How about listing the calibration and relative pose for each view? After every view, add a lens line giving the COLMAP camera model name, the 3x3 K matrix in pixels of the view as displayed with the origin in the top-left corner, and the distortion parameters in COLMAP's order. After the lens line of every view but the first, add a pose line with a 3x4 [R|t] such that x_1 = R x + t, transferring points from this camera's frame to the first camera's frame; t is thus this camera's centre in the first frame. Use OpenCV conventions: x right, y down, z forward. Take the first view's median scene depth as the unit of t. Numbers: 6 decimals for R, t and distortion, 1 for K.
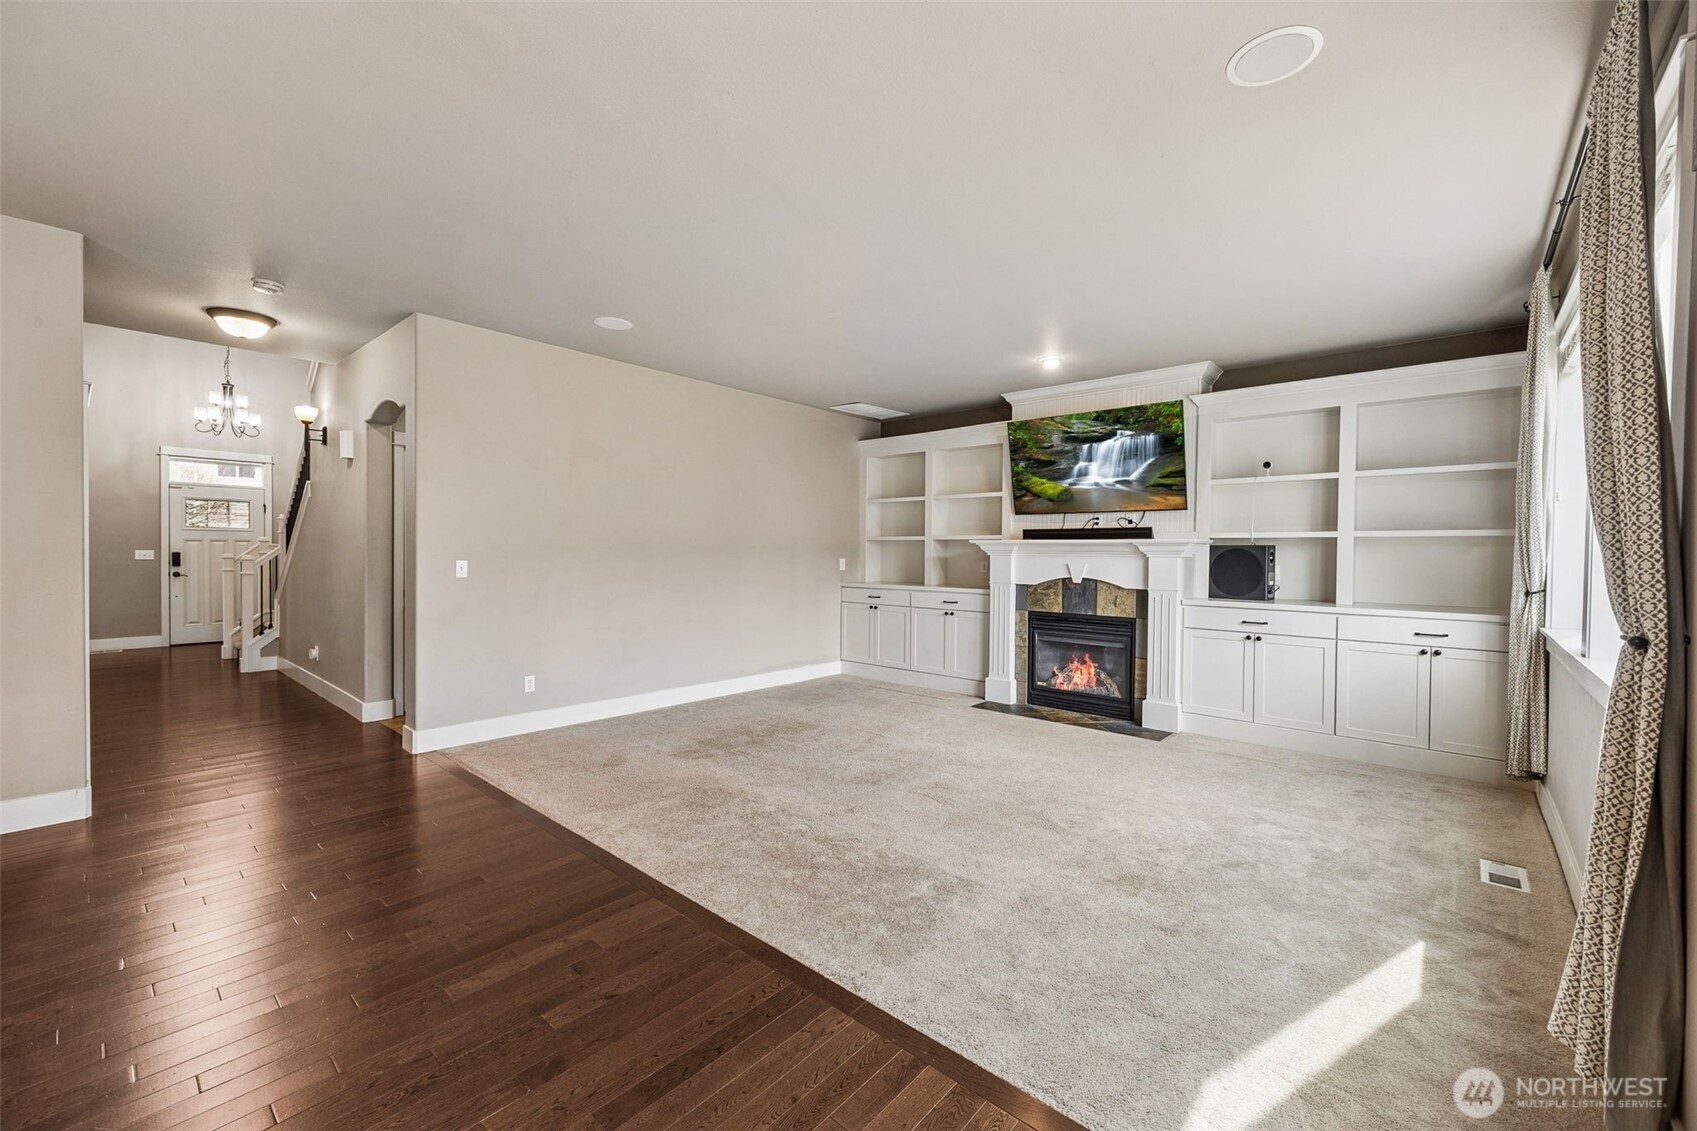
lens RADIAL K [[676.0, 0, 841.7], [0, 676.0, 567.4], [0, 0, 1]] dist [0.000016, -0.000294]
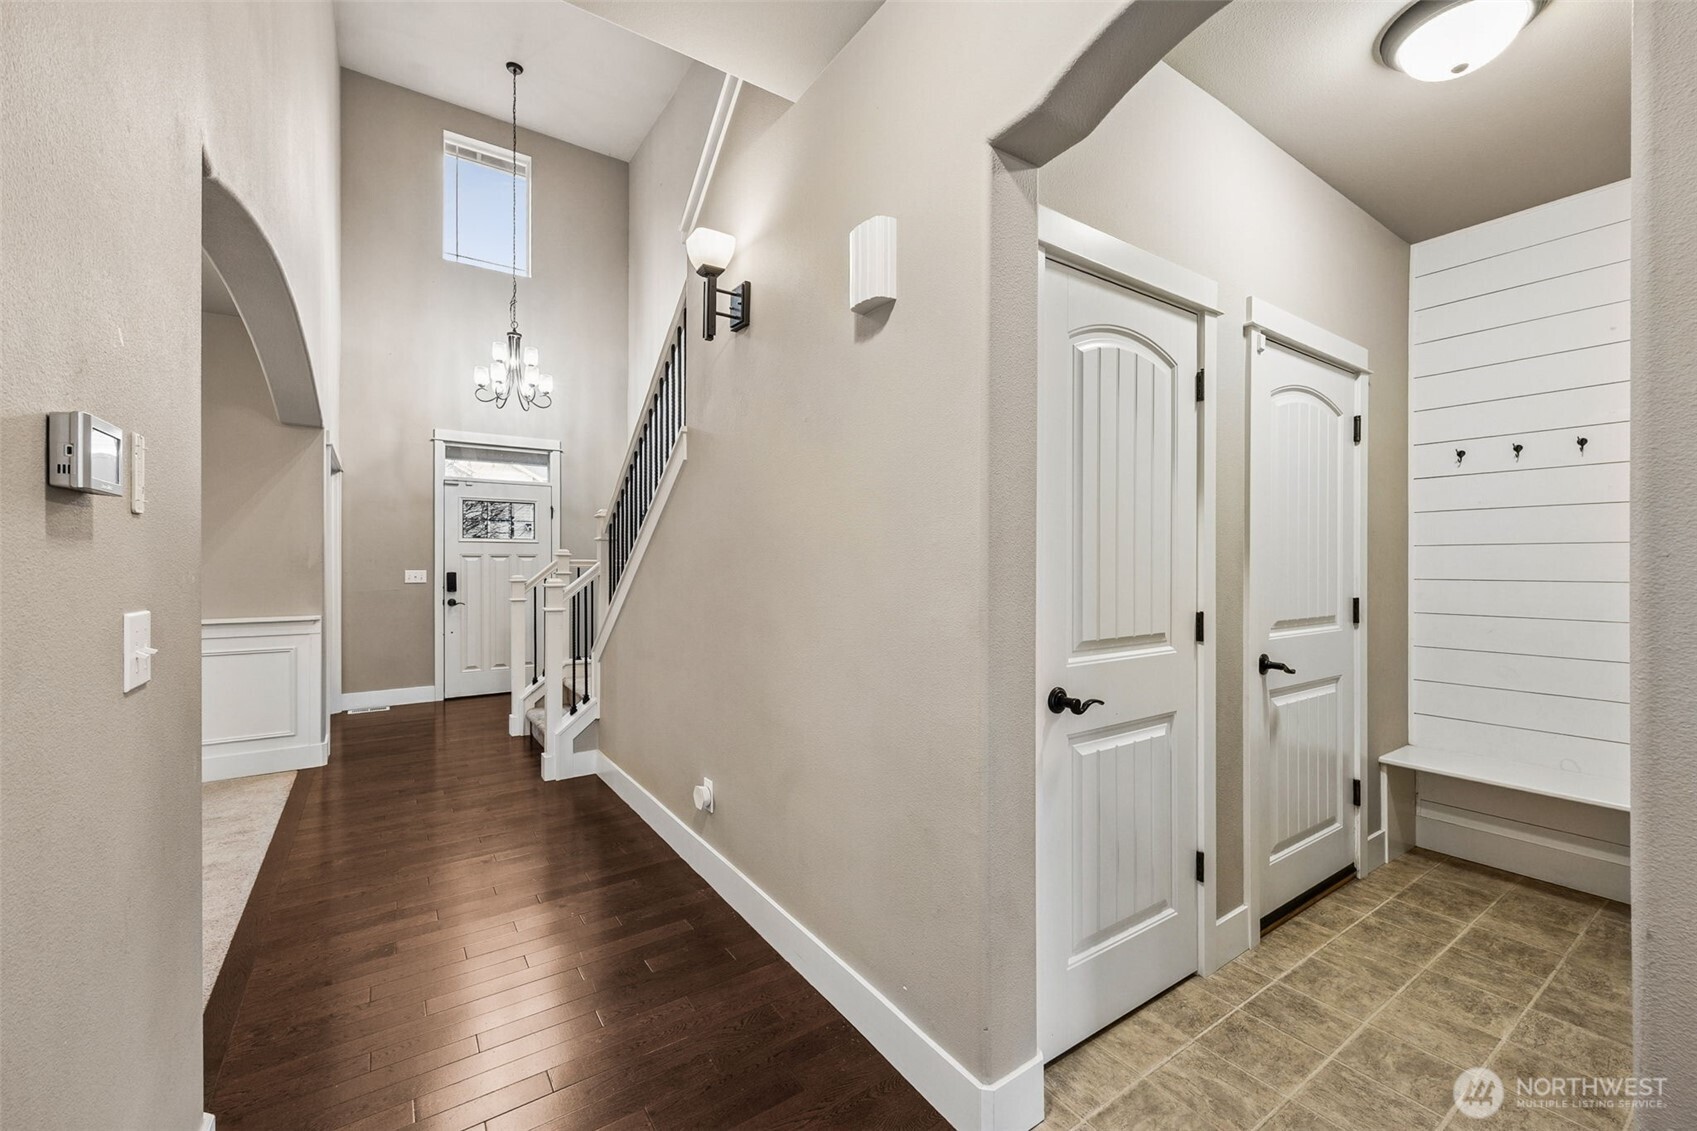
lens RADIAL K [[676.0, 0, 864.8], [0, 676.0, 571.2], [0, 0, 1]] dist [0.000016, -0.000294]
pose [[0.974482, -0.007756, -0.224330, -0.396864], [0.004803, 0.999894, -0.013709, -0.012262], [0.224413, 0.012281, 0.974417, 0.399191]]
